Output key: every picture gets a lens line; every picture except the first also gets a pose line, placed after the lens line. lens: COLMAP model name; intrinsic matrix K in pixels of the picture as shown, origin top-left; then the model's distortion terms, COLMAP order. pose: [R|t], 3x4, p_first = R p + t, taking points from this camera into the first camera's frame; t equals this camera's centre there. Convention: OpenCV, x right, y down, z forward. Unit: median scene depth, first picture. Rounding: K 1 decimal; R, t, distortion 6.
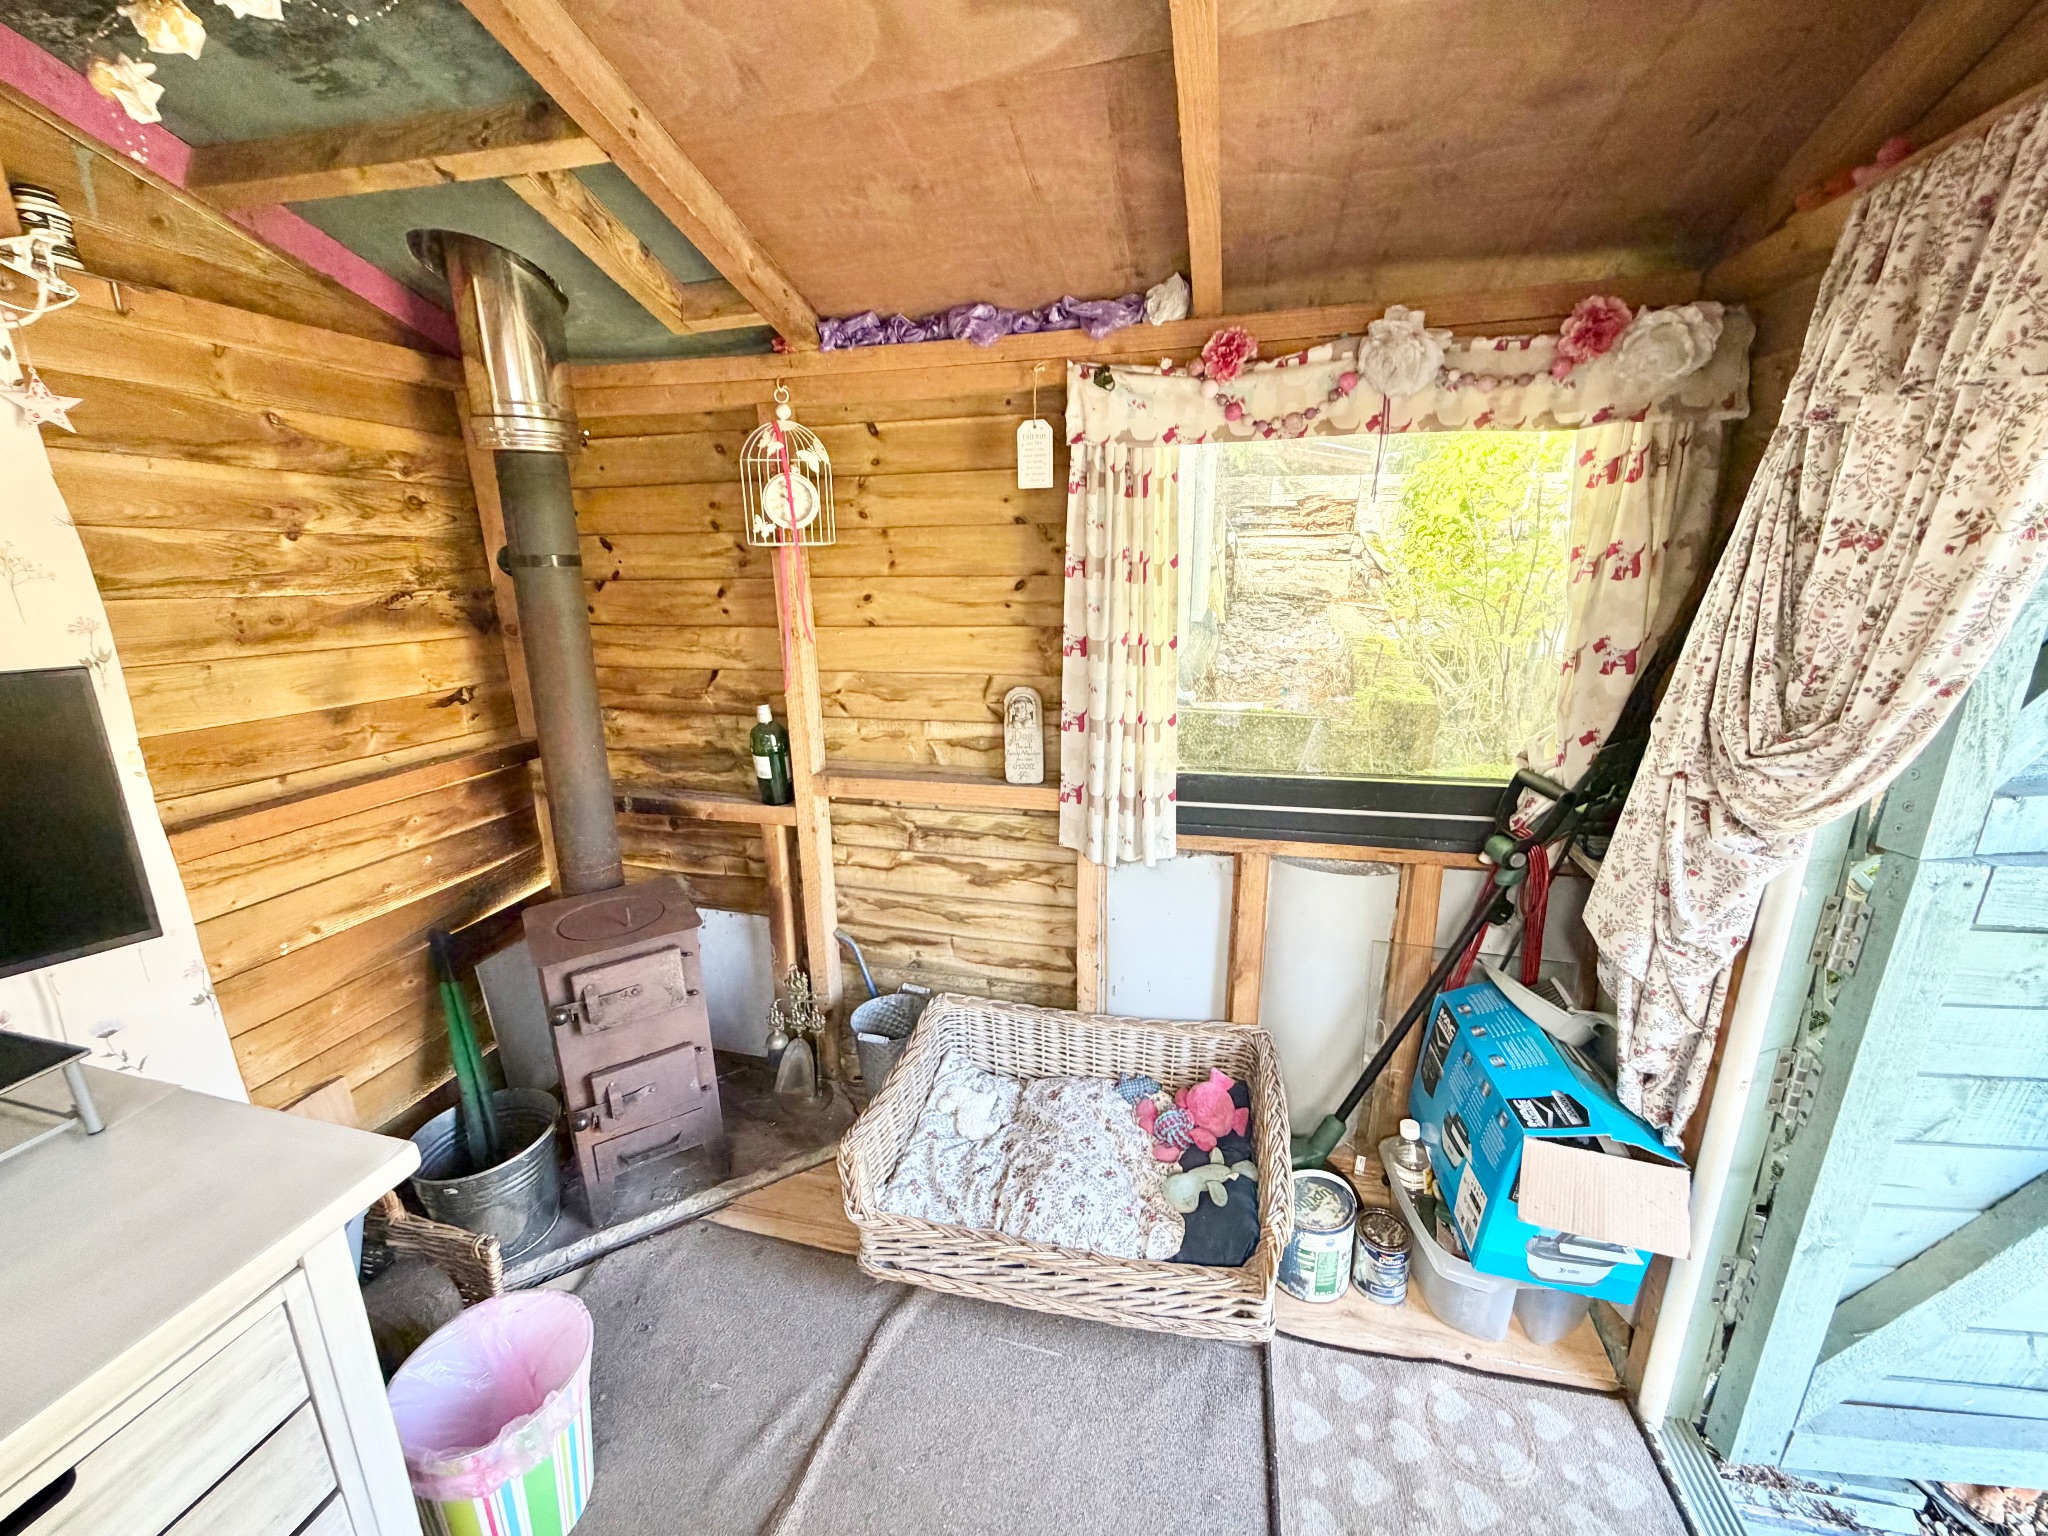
lens RADIAL K [[815.1, 0, 1017.0], [0, 815.1, 768.2], [0, 0, 1]] dist [0.000648, -0.000464]
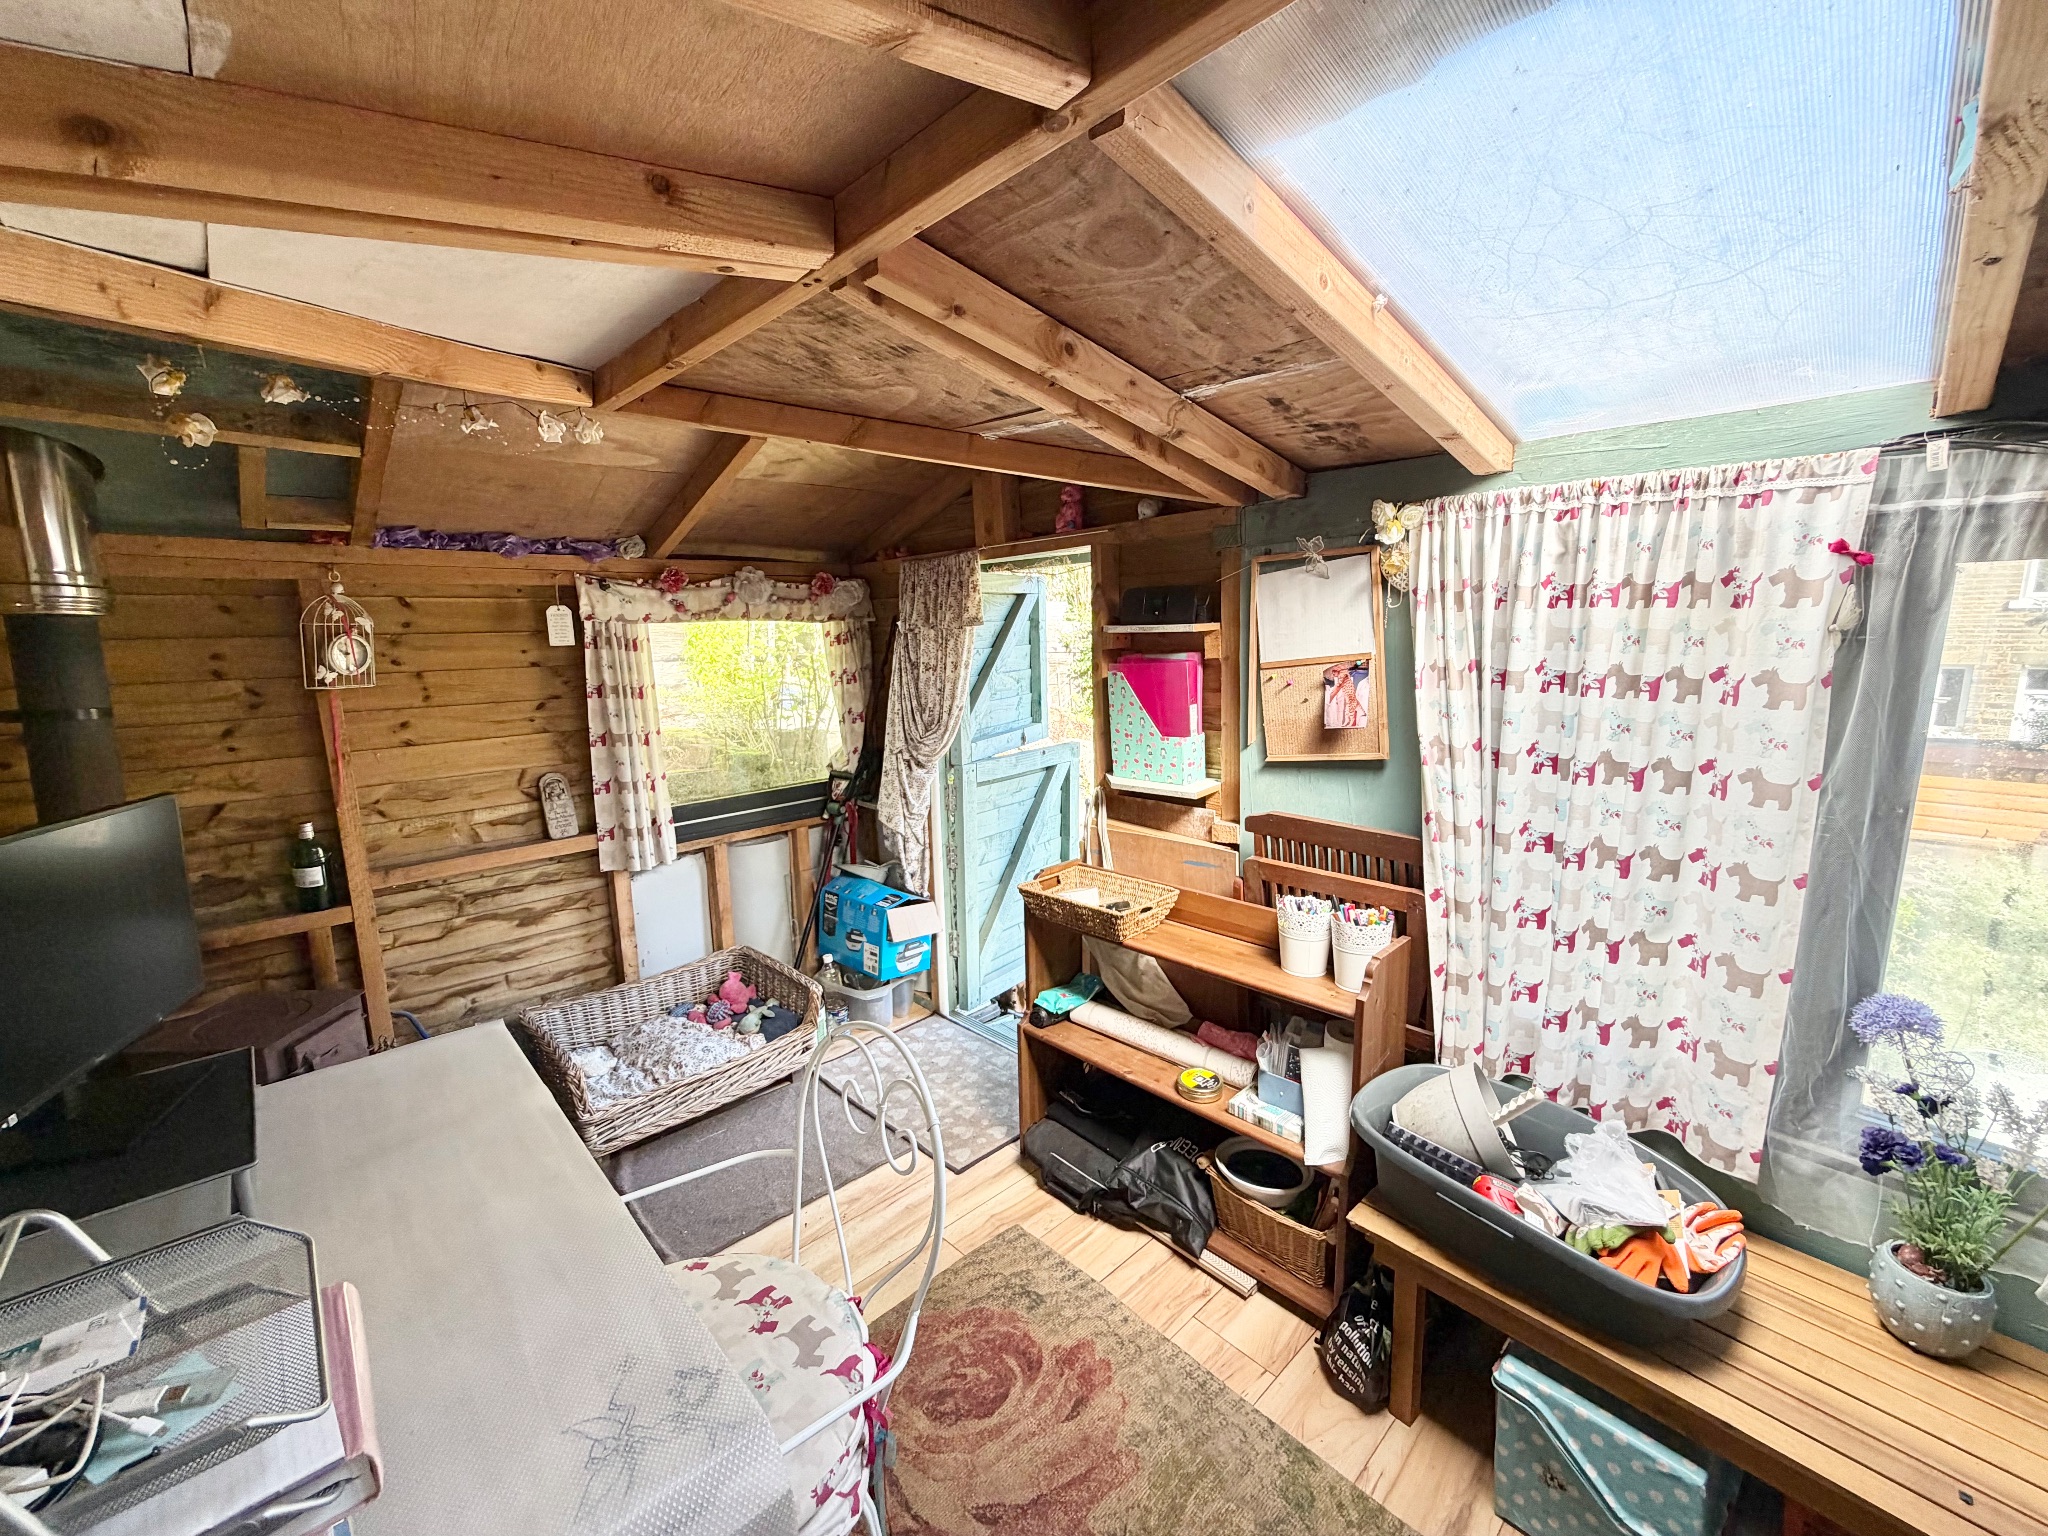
lens RADIAL K [[815.1, 0, 1022.3], [0, 815.1, 766.9], [0, 0, 1]] dist [0.000648, -0.000464]
pose [[0.535033, -0.131665, 0.834508, -0.854165], [0.241834, 0.970316, -0.001956, 0.109606], [-0.809479, 0.202859, 0.550992, -0.564295]]
